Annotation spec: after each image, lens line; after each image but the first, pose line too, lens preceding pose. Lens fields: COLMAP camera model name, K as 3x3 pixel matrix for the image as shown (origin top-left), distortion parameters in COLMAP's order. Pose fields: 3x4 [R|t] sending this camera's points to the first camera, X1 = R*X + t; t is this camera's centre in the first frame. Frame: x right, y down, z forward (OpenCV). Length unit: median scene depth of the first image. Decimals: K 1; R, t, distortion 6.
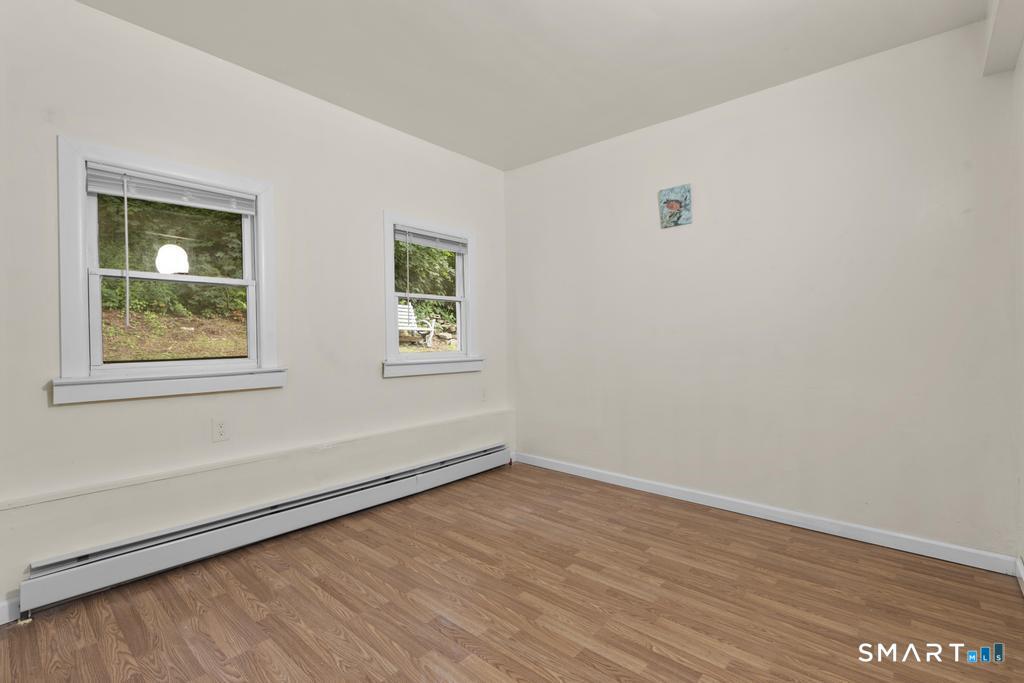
lens RADIAL K [[460.0, 0, 512.0], [0, 460.0, 341.5], [0, 0, 1]] dist [-0.004219, 0.001391]
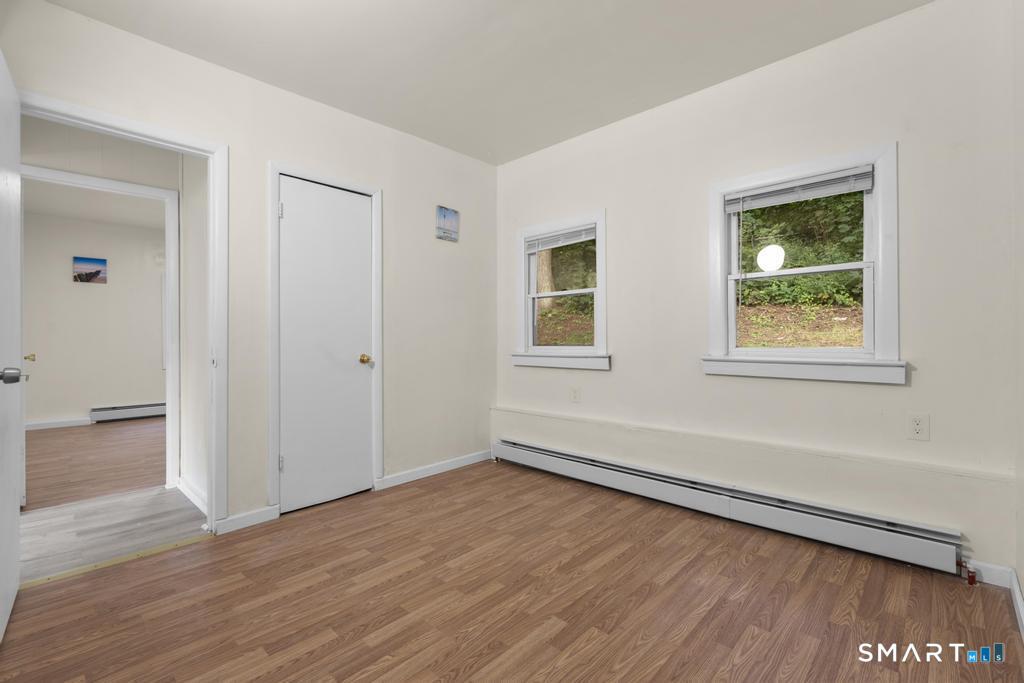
lens RADIAL K [[460.0, 0, 512.0], [0, 460.0, 341.5], [0, 0, 1]] dist [-0.004219, 0.001391]
pose [[-0.044386, 0.020063, -0.998813, 0.811208], [0.004216, 0.999793, 0.019895, -0.005220], [0.999006, -0.003328, -0.044461, 0.850098]]
